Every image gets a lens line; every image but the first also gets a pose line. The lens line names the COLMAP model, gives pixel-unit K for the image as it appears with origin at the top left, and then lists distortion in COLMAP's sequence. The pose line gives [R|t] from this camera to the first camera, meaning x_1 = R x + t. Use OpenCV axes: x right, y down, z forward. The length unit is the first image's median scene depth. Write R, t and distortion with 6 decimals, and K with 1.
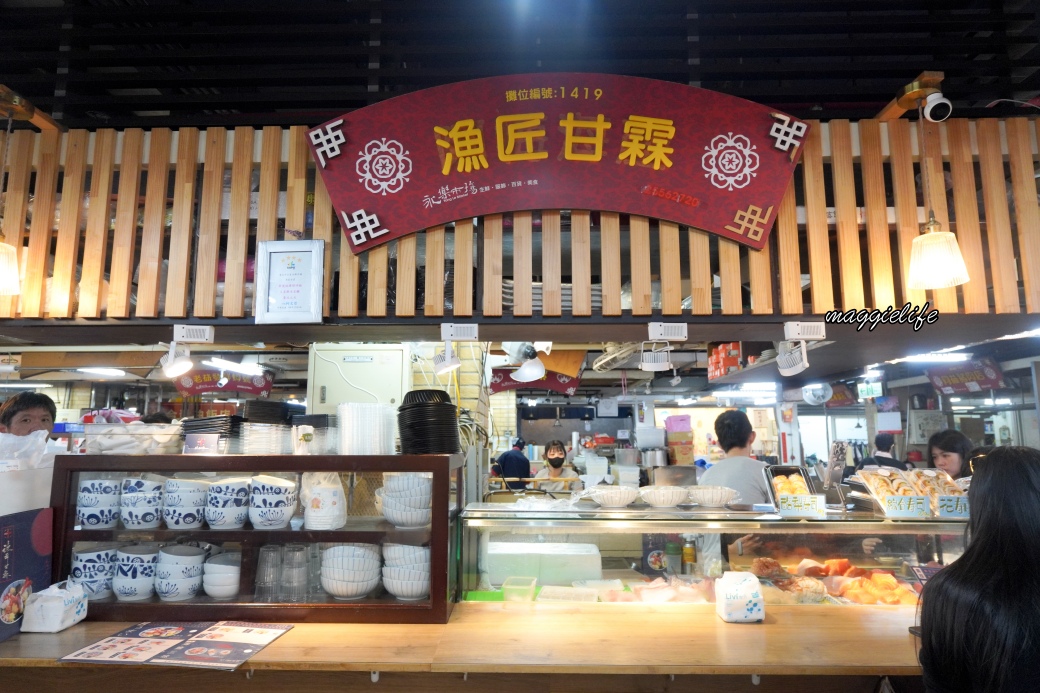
lens RADIAL K [[763.1, 0, 520.0], [0, 763.1, 346.5], [0, 0, 1]] dist [0.001832, -0.002137]
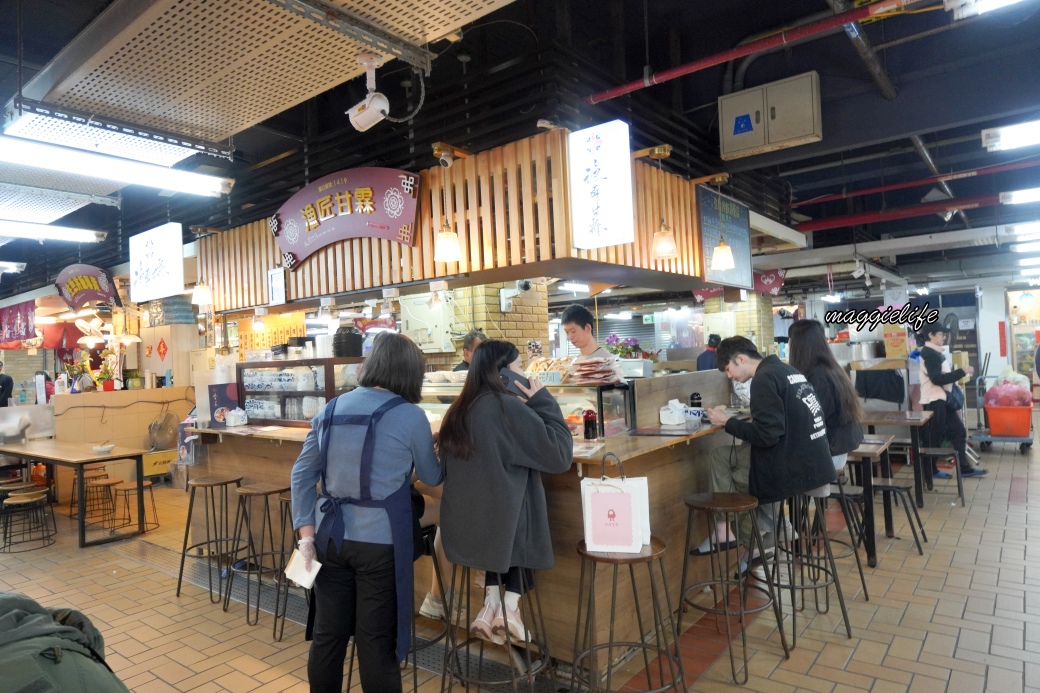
lens RADIAL K [[763.1, 0, 520.0], [0, 763.1, 346.5], [0, 0, 1]] dist [0.001832, -0.002137]
pose [[0.747279, -0.040325, -0.663286, 1.794620], [0.123943, 0.989099, 0.079504, 0.002915], [0.652849, -0.141622, 0.744131, -0.280660]]
